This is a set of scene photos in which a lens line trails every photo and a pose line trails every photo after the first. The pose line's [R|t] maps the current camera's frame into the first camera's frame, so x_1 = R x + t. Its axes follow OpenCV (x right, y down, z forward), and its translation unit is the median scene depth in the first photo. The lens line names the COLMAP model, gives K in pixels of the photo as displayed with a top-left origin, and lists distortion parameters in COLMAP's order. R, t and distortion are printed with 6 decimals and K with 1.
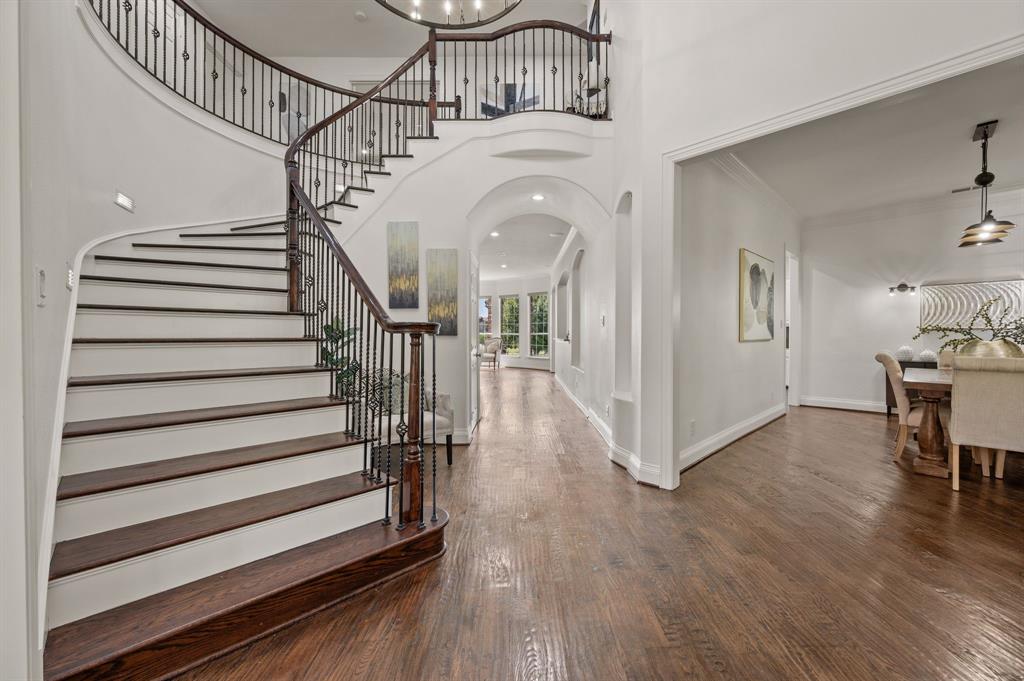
lens RADIAL K [[407.7, 0, 510.8], [0, 407.7, 333.0], [0, 0, 1]] dist [-0.002494, 0.001129]
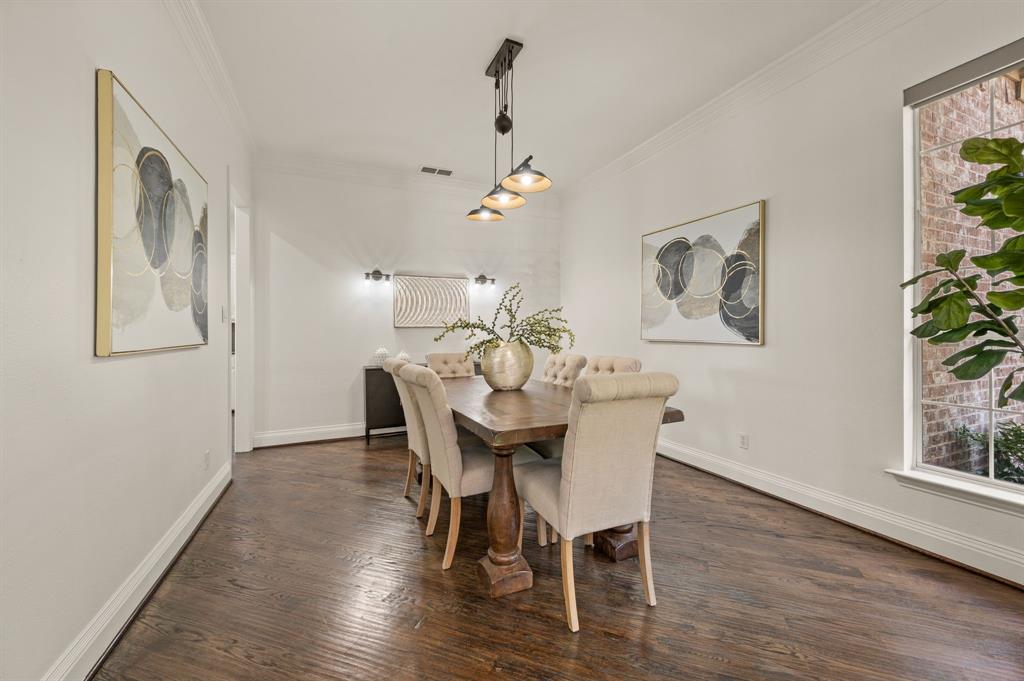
lens RADIAL K [[407.7, 0, 507.2], [0, 407.7, 334.3], [0, 0, 1]] dist [-0.002494, 0.001129]
pose [[0.365197, -0.004712, 0.930918, 0.328497], [0.000495, 0.999988, 0.004867, 0.001611], [-0.930930, -0.001316, 0.365195, 0.498455]]
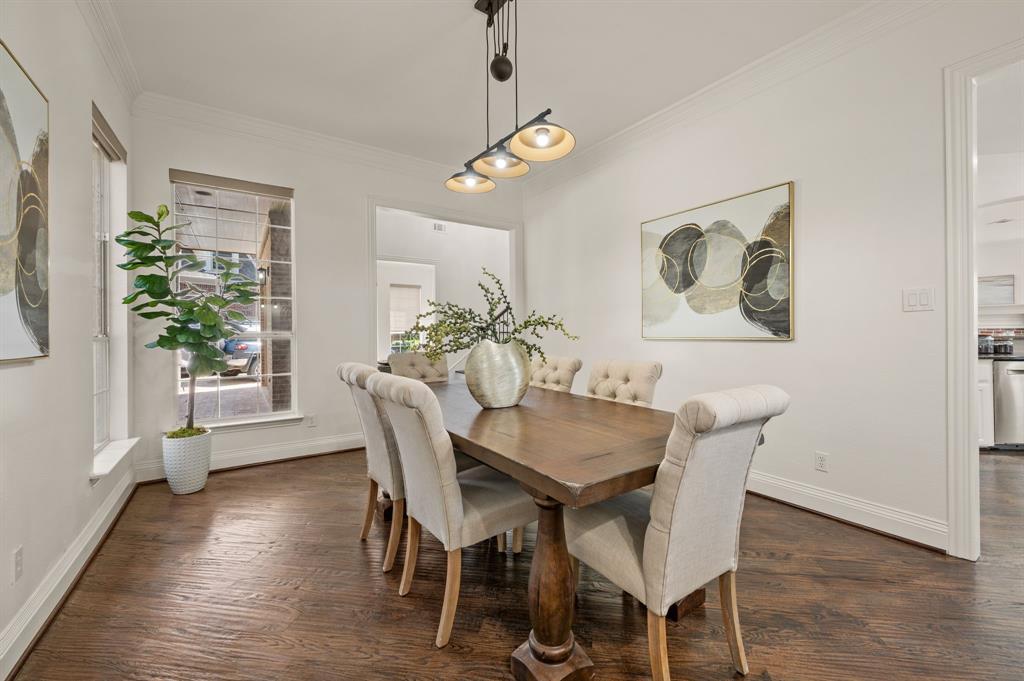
lens RADIAL K [[407.7, 0, 534.9], [0, 407.7, 336.4], [0, 0, 1]] dist [-0.002494, 0.001129]
pose [[0.185419, -0.010704, 0.982601, 0.407599], [0.017649, 0.999816, 0.007561, 0.004325], [-0.982501, 0.015940, 0.185574, 0.585893]]
